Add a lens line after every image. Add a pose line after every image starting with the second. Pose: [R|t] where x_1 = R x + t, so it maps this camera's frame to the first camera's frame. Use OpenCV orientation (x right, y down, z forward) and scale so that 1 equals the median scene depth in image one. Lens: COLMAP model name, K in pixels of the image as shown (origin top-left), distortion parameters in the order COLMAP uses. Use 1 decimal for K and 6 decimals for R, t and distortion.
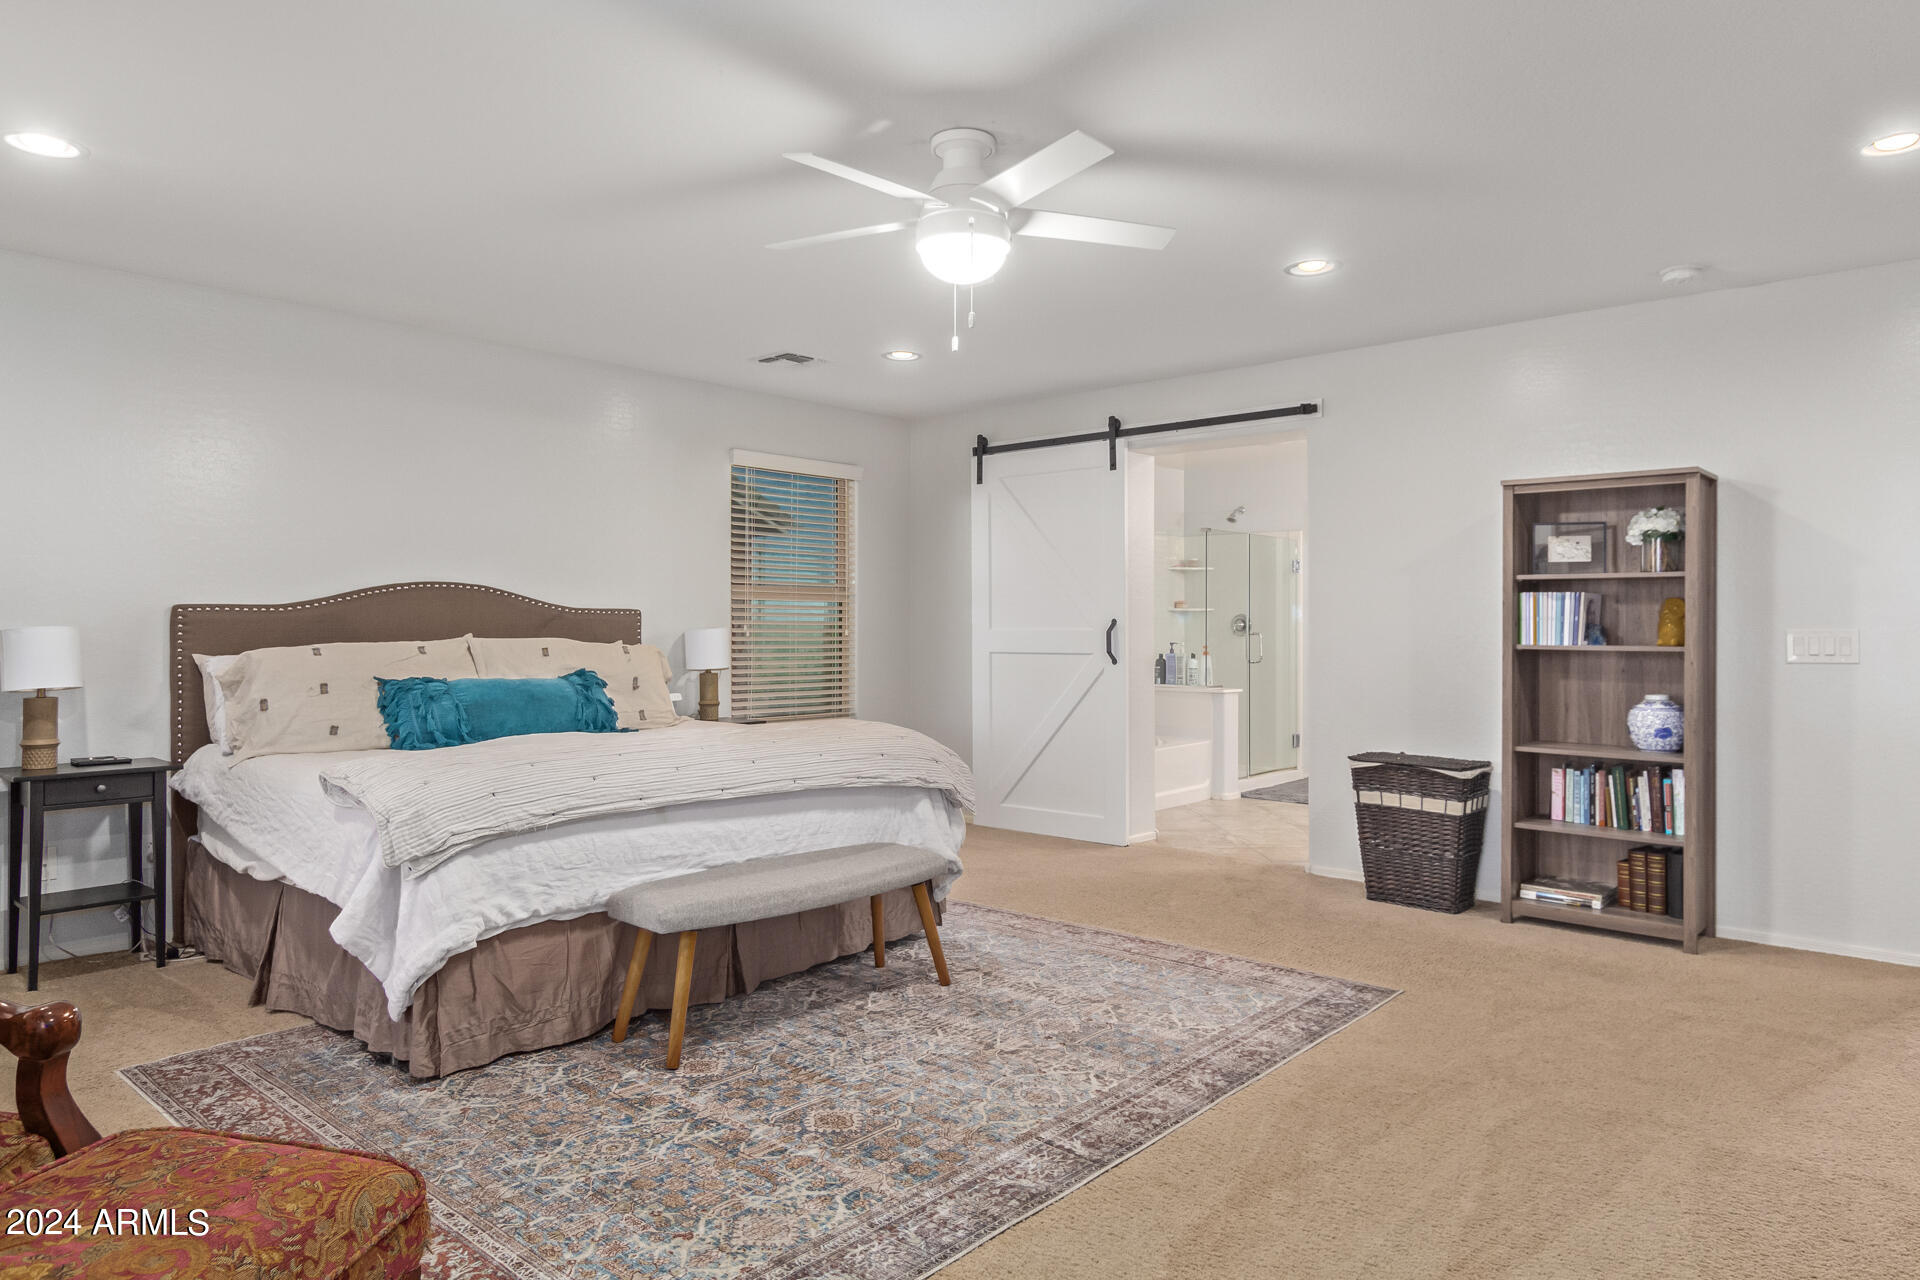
lens RADIAL K [[1208.7, 0, 960.0], [0, 1208.7, 640.0], [0, 0, 1]] dist [-0.004878, -0.000924]
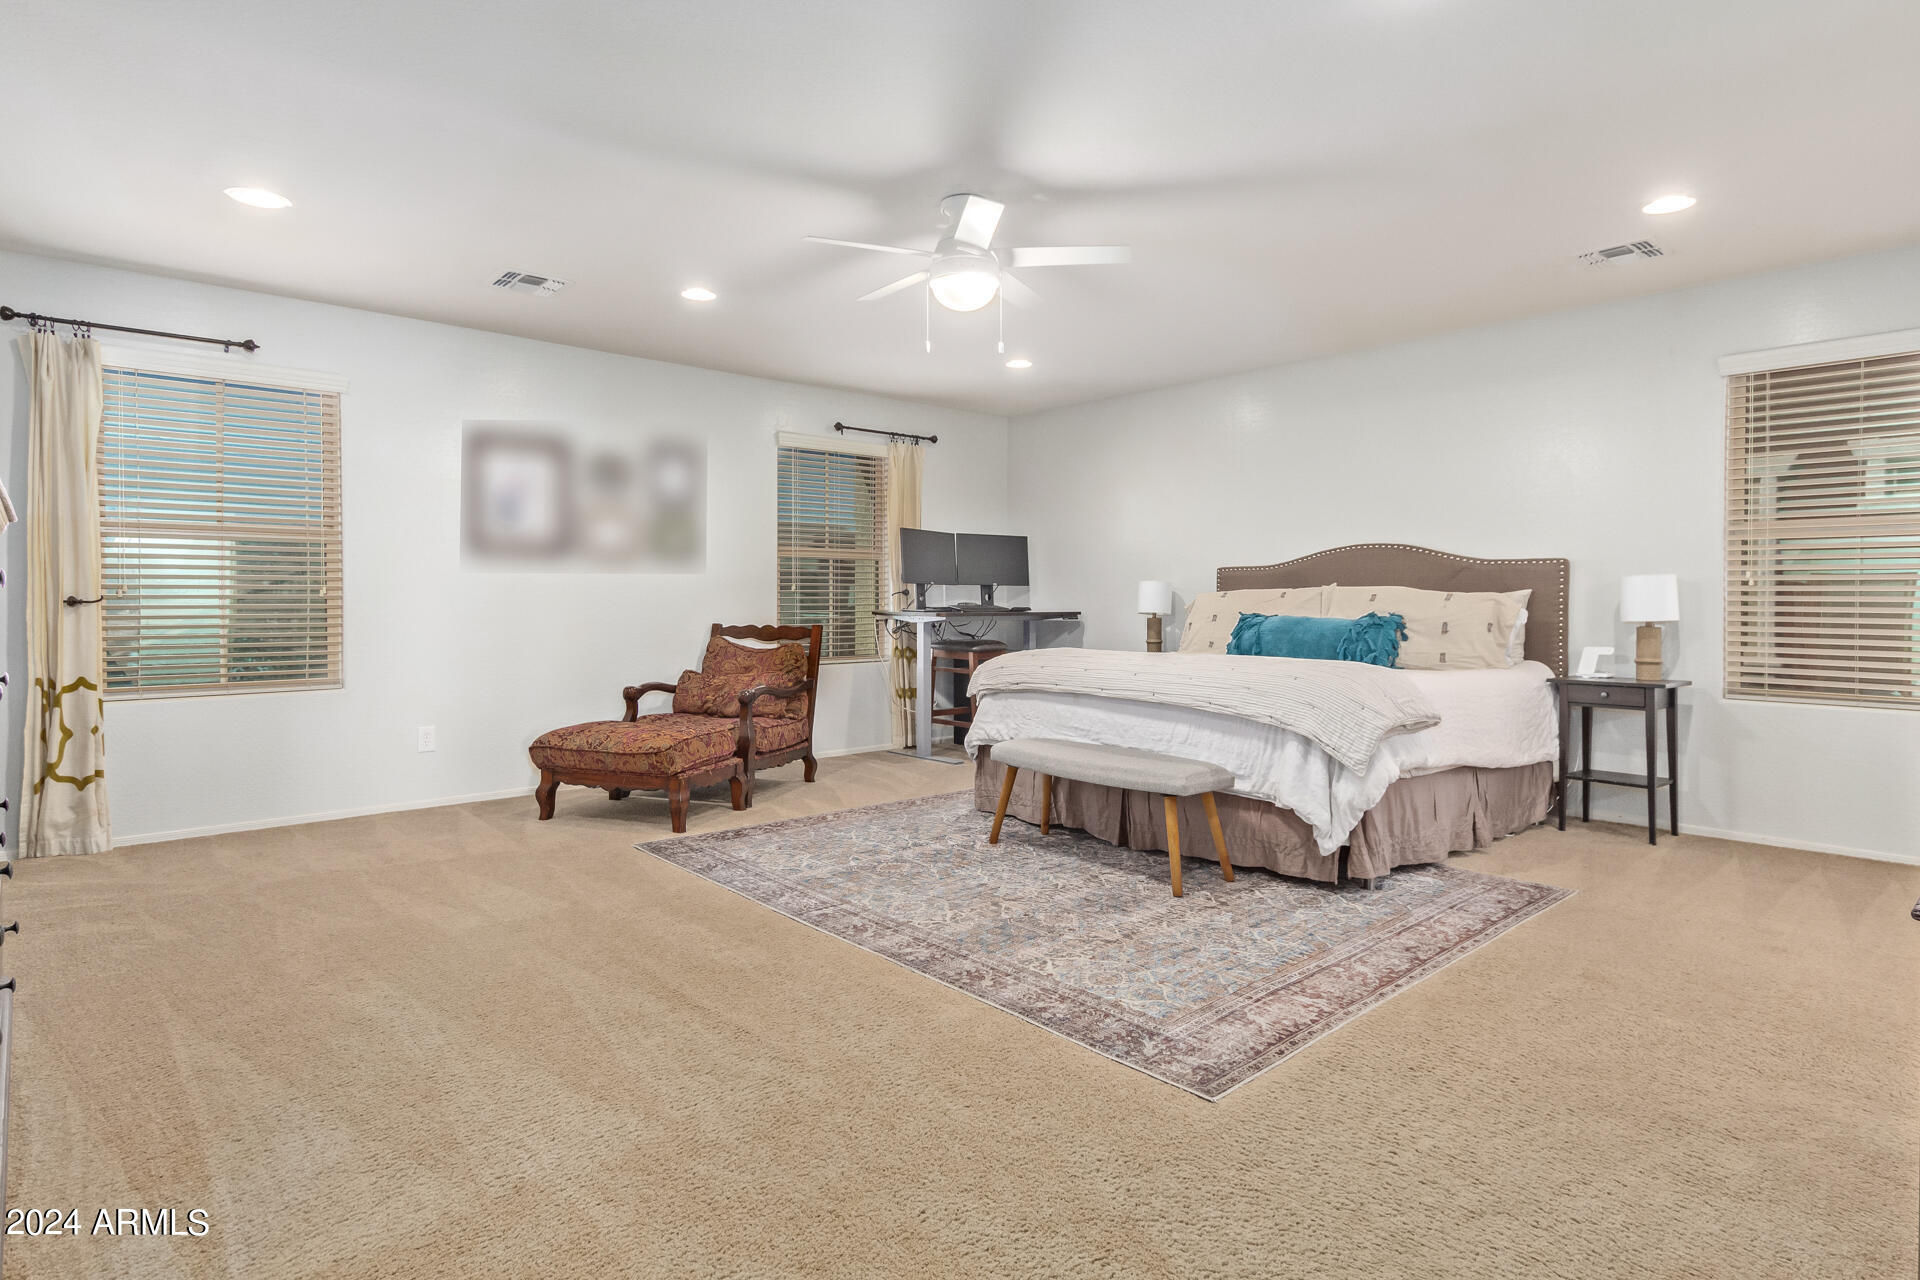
lens RADIAL K [[990.0, 0, 963.5], [0, 990.0, 583.9], [0, 0, 1]] dist [0.026100, -0.000062]
pose [[-0.110211, 0.000874, -0.993908, 0.986898], [0.004535, 0.999990, 0.000376, -0.010393], [0.993898, -0.004466, -0.110214, 0.948570]]
